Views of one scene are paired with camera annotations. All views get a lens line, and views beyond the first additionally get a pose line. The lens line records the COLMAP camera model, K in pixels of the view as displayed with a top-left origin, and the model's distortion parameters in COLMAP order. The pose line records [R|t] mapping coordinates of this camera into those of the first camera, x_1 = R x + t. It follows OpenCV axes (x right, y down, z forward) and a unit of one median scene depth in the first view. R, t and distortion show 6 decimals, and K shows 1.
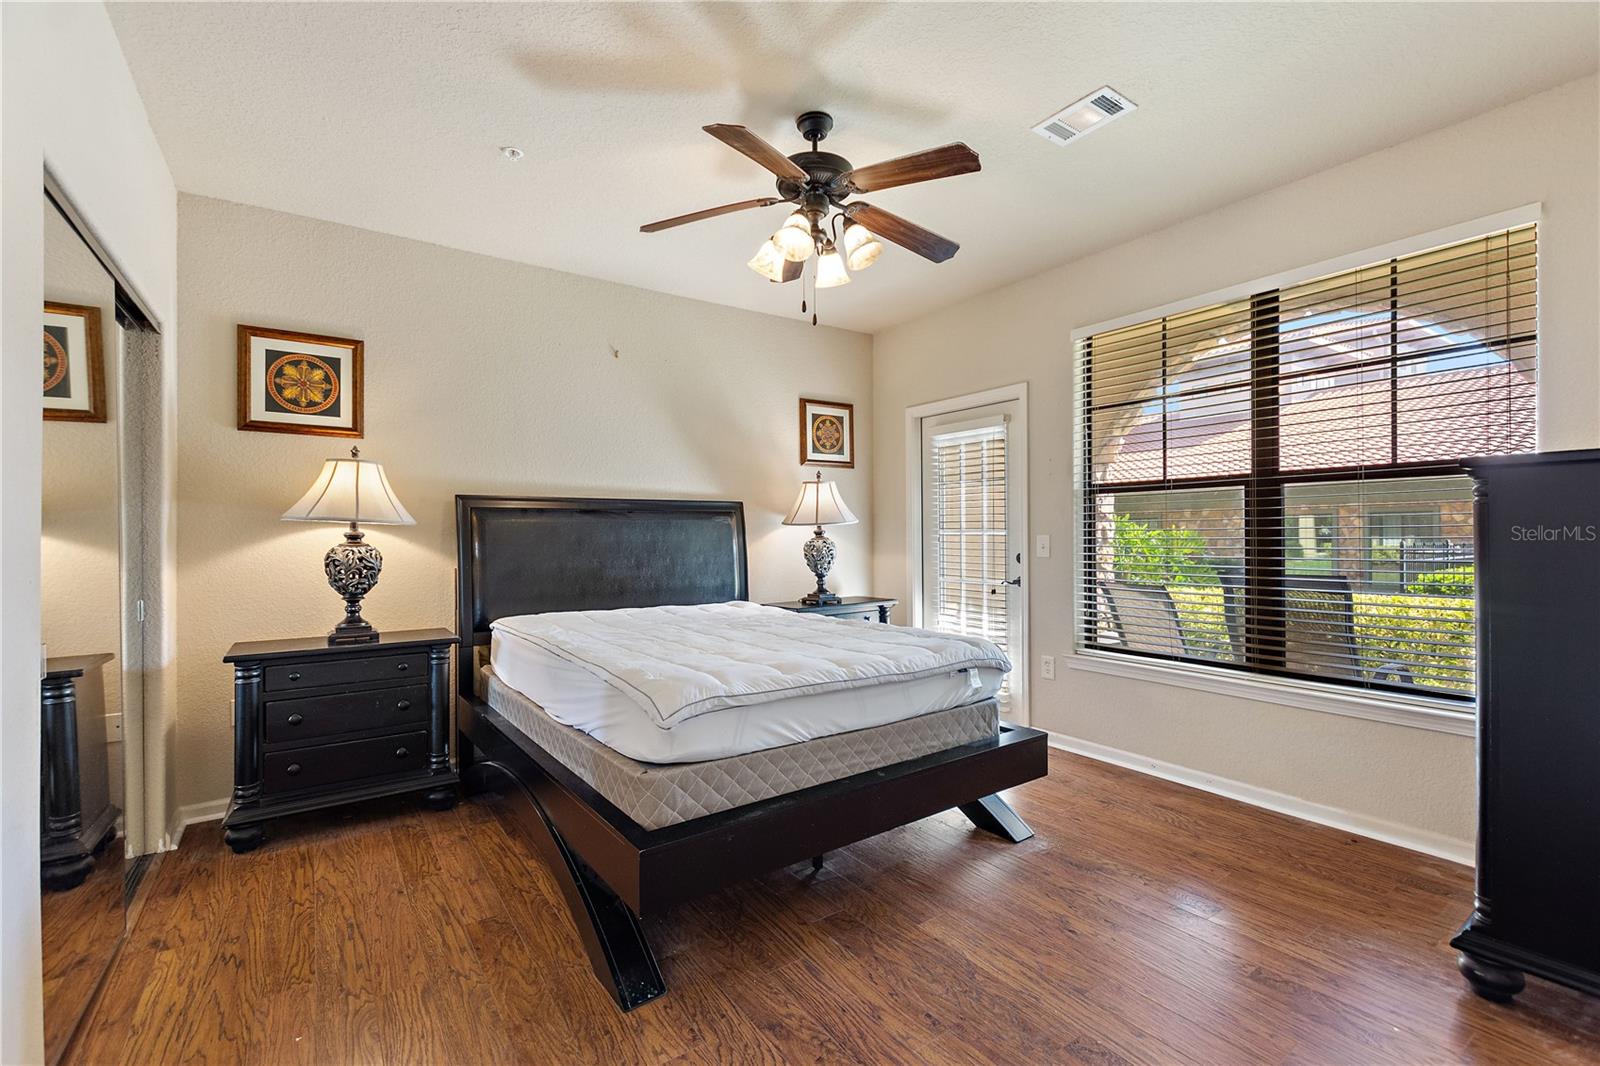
lens RADIAL K [[695.9, 0, 806.9], [0, 695.9, 536.4], [0, 0, 1]] dist [0.002562, 0.000059]
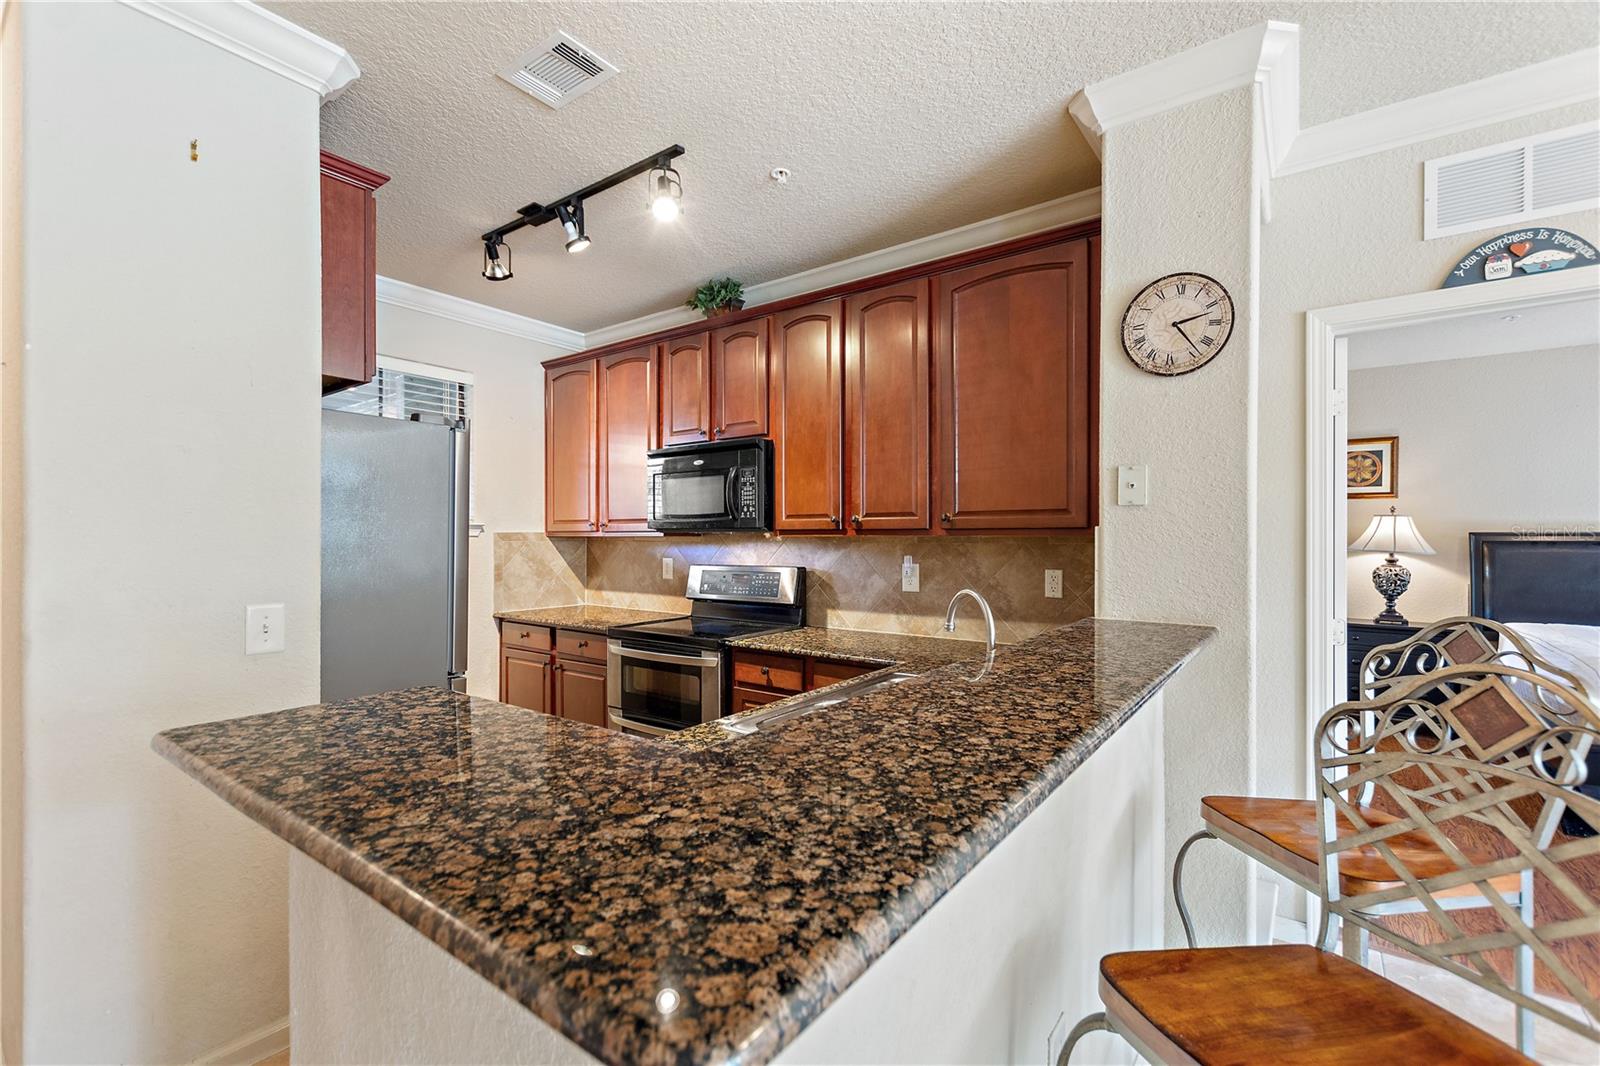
lens RADIAL K [[695.9, 0, 803.1], [0, 695.9, 536.5], [0, 0, 1]] dist [0.002562, 0.000059]
pose [[0.305870, 0.005047, -0.952060, 0.474479], [-0.006926, 0.999971, 0.003076, -0.050329], [0.952048, 0.005653, 0.305897, -0.797217]]
